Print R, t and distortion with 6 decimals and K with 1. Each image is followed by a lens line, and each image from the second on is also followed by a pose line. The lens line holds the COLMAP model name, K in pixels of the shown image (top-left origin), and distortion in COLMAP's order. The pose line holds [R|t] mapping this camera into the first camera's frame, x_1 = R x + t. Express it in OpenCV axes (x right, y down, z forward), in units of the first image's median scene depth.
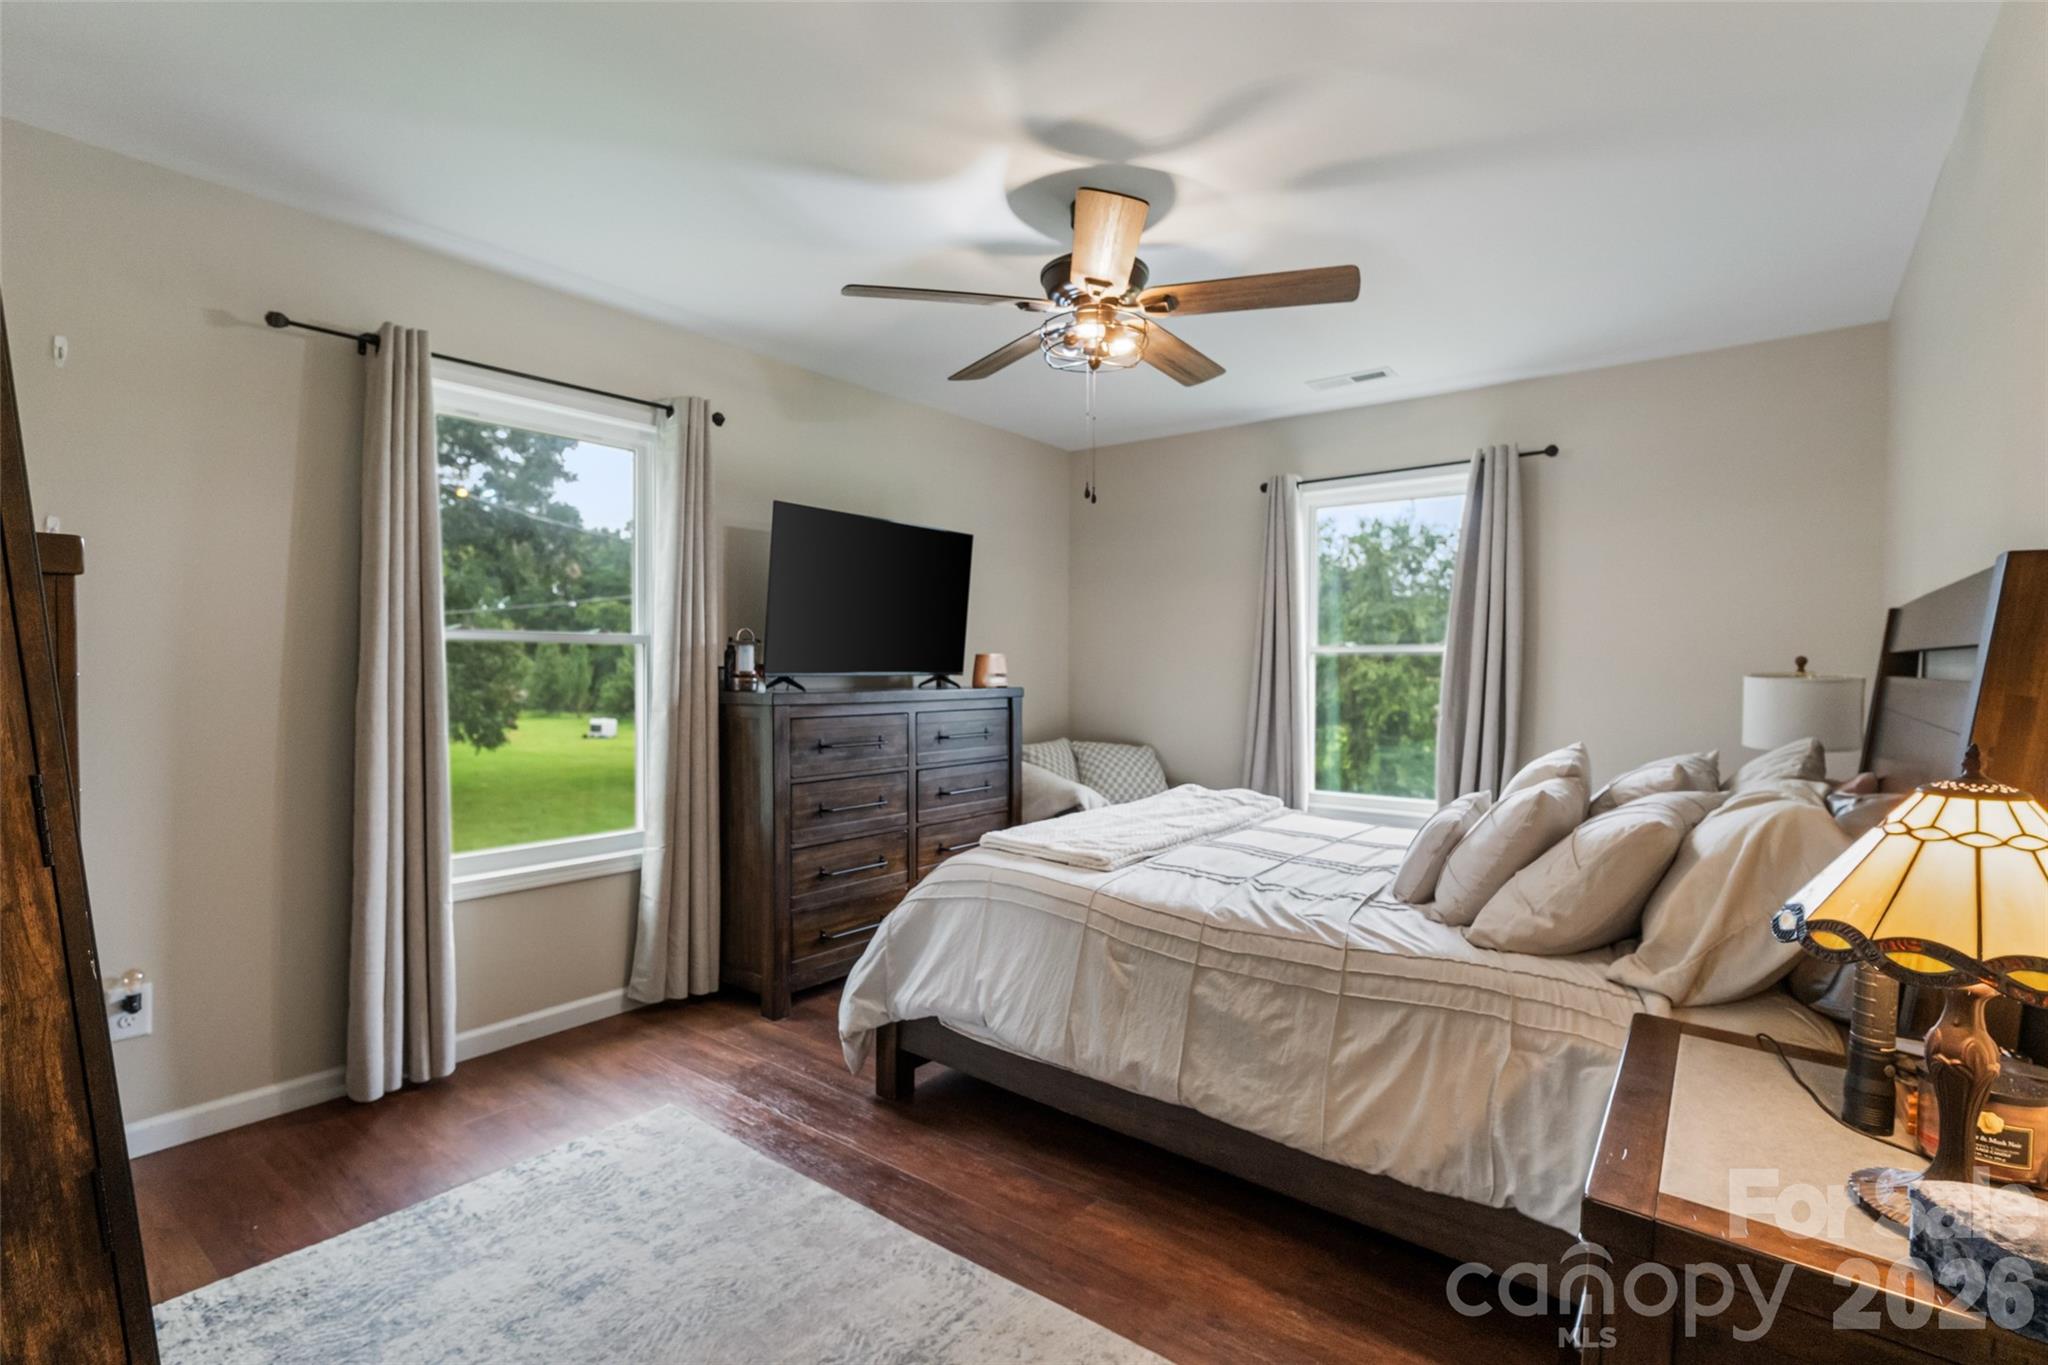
lens RADIAL K [[966.6, 0, 1026.2], [0, 966.6, 672.5], [0, 0, 1]] dist [-0.007146, 0.000069]
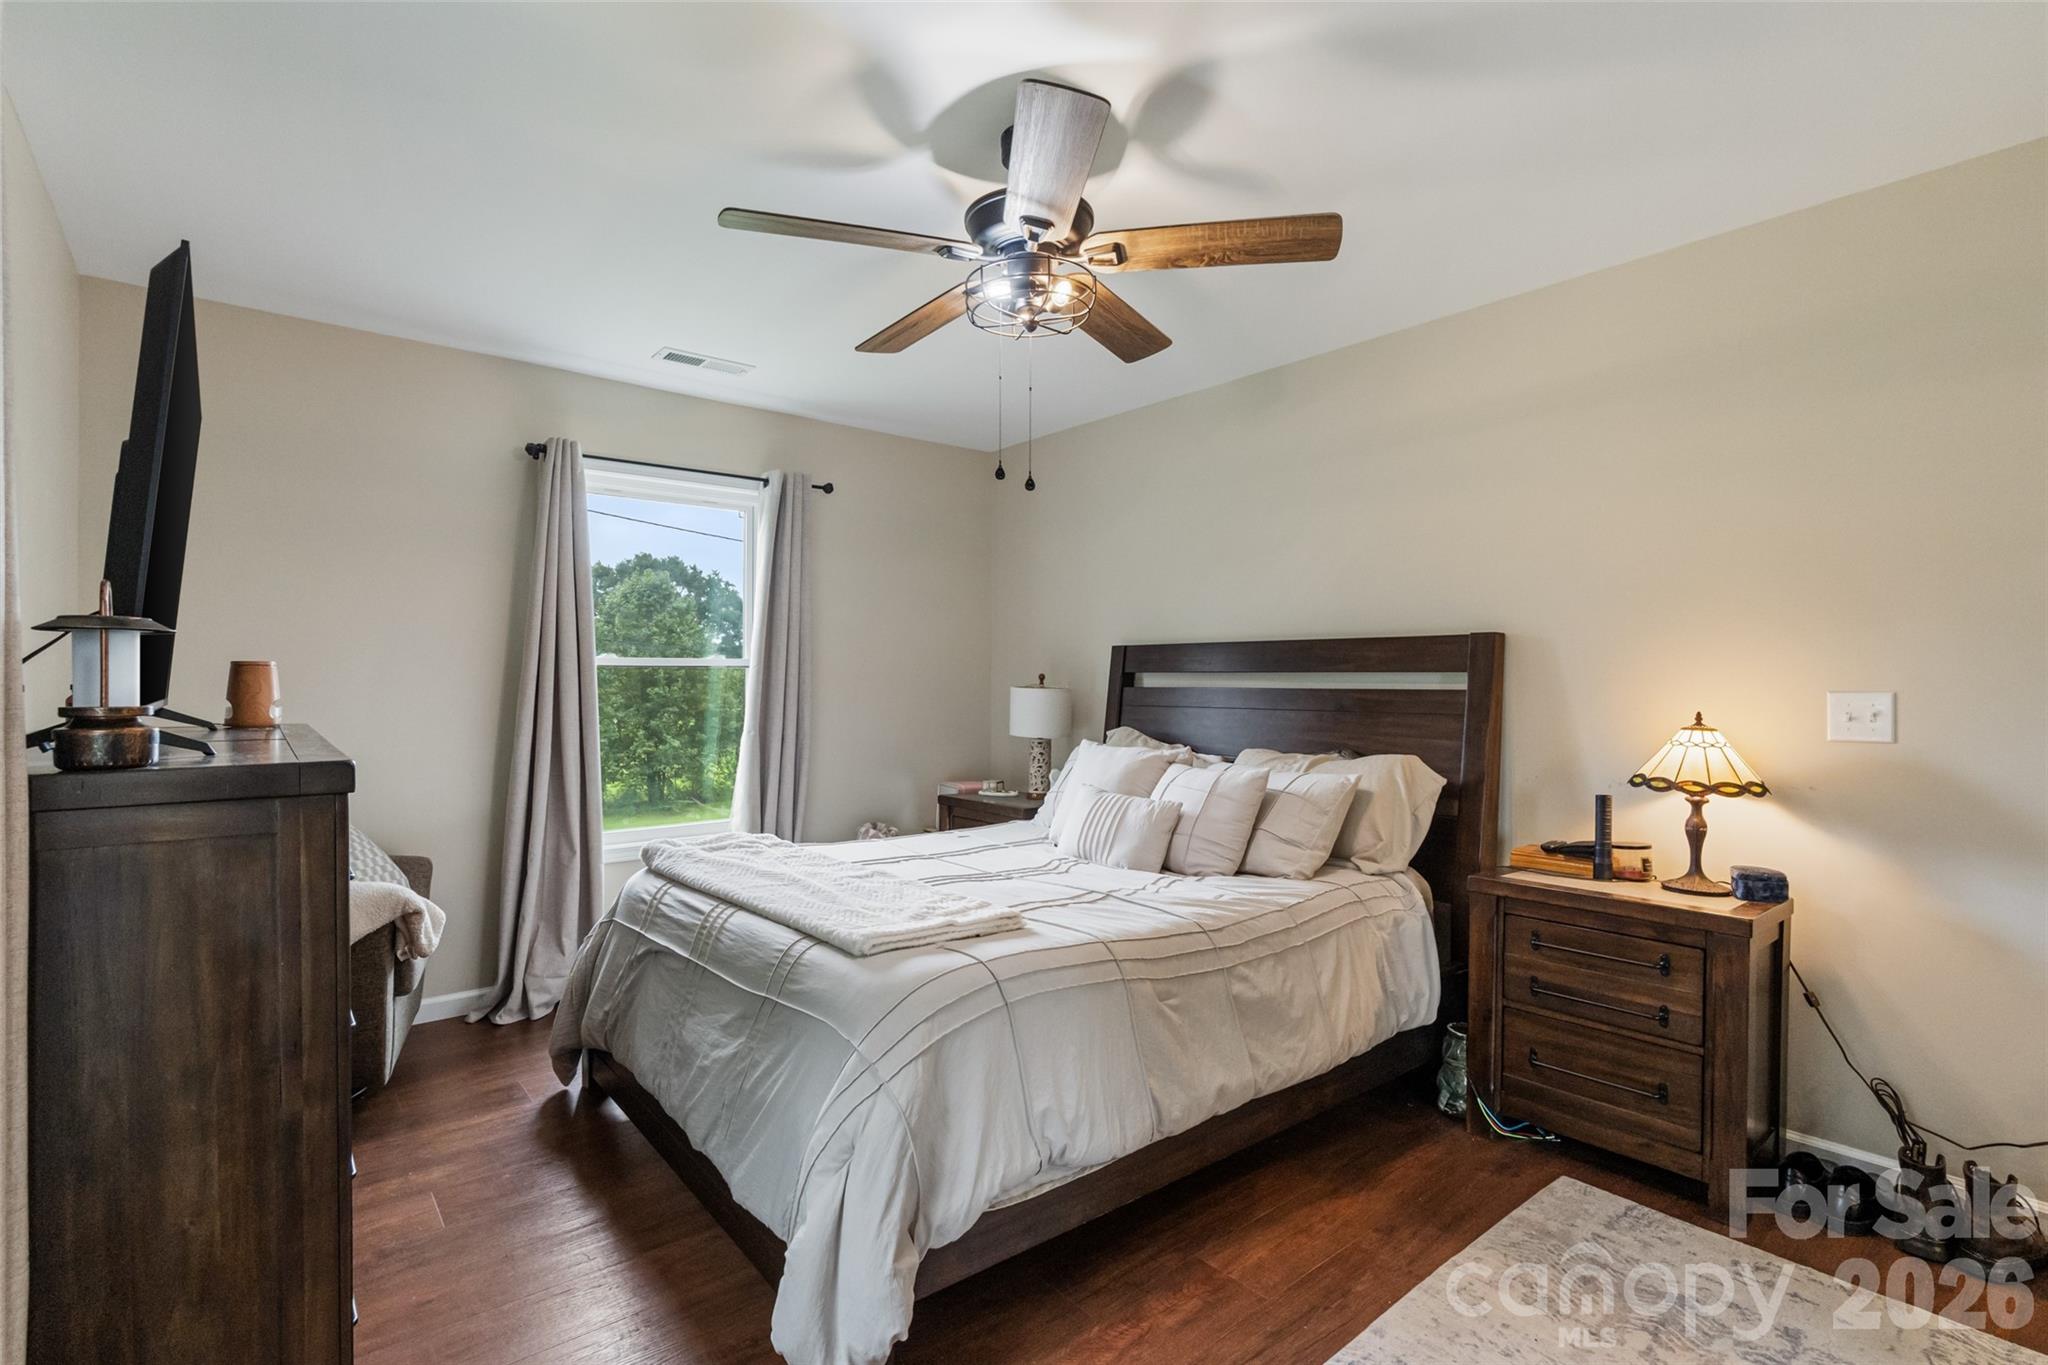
lens RADIAL K [[966.6, 0, 1026.2], [0, 966.6, 672.5], [0, 0, 1]] dist [-0.007146, 0.000069]
pose [[0.207707, 0.003917, 0.978183, -0.836572], [0.012788, 0.999896, -0.006720, -0.012169], [-0.978107, 0.013905, 0.207635, 0.927345]]
